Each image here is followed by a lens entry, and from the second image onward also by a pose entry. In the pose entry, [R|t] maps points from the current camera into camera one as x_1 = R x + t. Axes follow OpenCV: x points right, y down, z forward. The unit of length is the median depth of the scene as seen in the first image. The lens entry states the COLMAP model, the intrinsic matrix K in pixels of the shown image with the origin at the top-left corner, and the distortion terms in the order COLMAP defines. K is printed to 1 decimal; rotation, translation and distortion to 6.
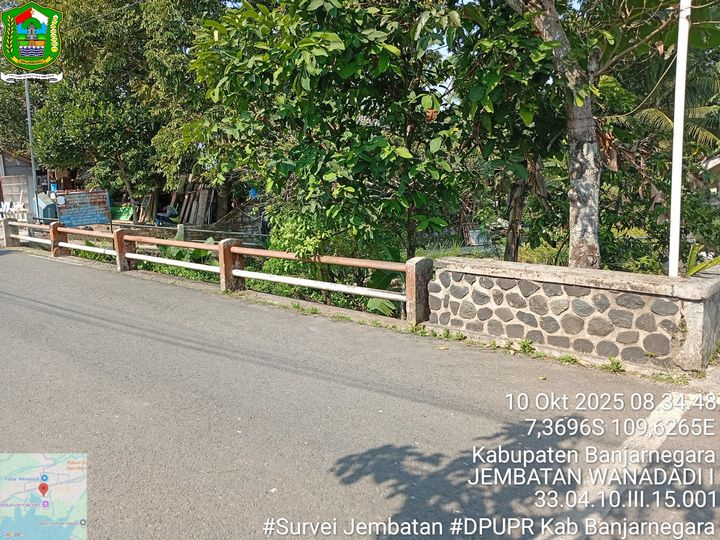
lens RADIAL K [[552.3, 0, 361.7], [0, 552.3, 267.9], [0, 0, 1]] dist [0.003587, -0.016766]
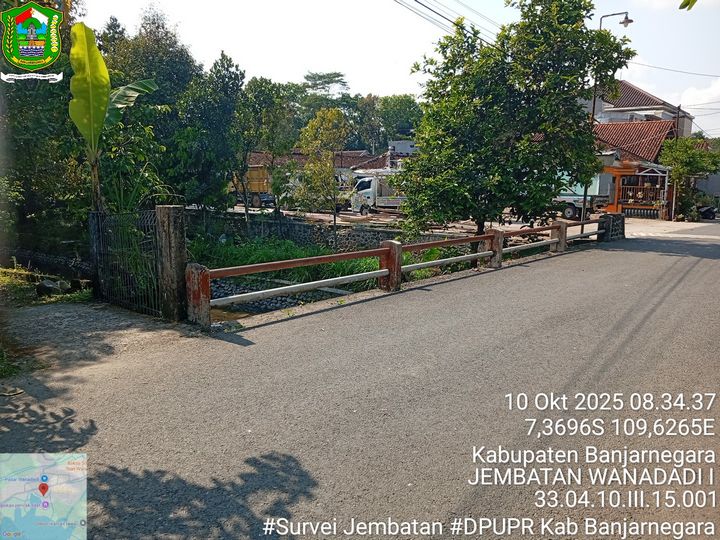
lens RADIAL K [[552.3, 0, 355.3], [0, 552.3, 266.5], [0, 0, 1]] dist [0.003587, -0.016766]
pose [[0.006244, 0.181730, -0.983329, 0.500733], [-0.179924, 0.967504, 0.177663, -0.111159], [0.983661, 0.175815, 0.038738, 0.556814]]
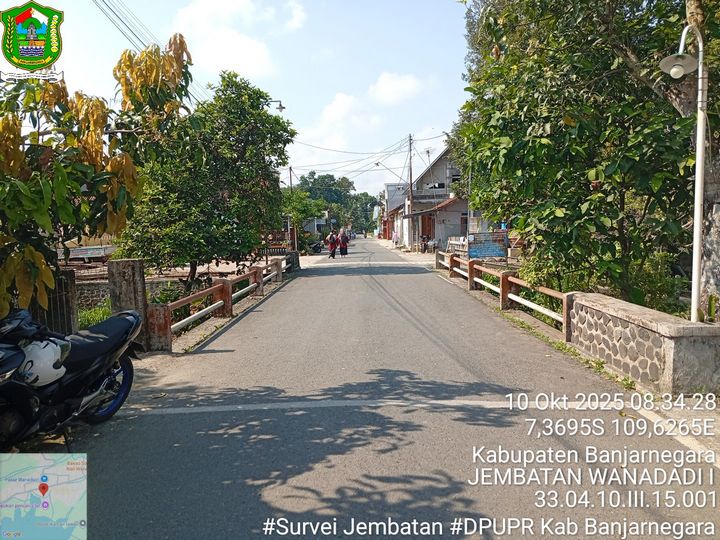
lens RADIAL K [[552.3, 0, 361.7], [0, 552.3, 274.0], [0, 0, 1]] dist [0.003587, -0.016766]
pose [[0.662849, 0.078939, -0.744580, 0.784338], [-0.120481, 0.992714, -0.002010, 0.002892], [0.738996, 0.091040, 0.667530, -0.259276]]
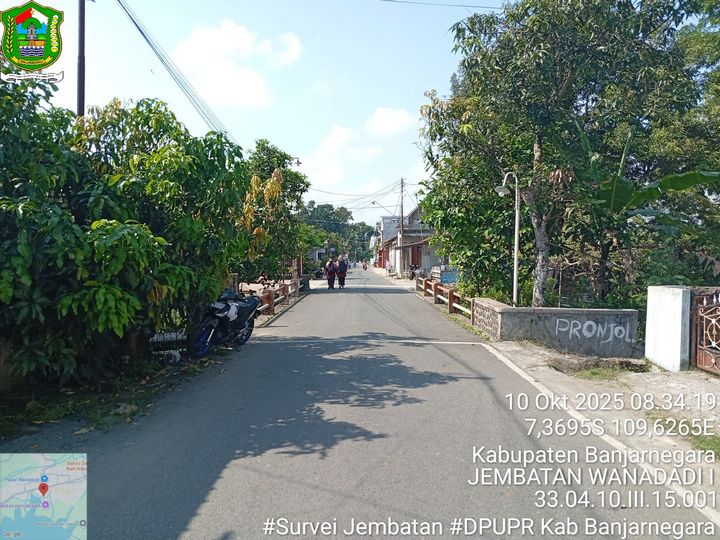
lens RADIAL K [[552.3, 0, 359.8], [0, 552.3, 268.3], [0, 0, 1]] dist [0.003587, -0.016766]
pose [[0.664180, 0.047645, -0.746052, 1.606146], [-0.142080, 0.987823, -0.063403, 0.082904], [0.733947, 0.148110, 0.662862, -0.993506]]
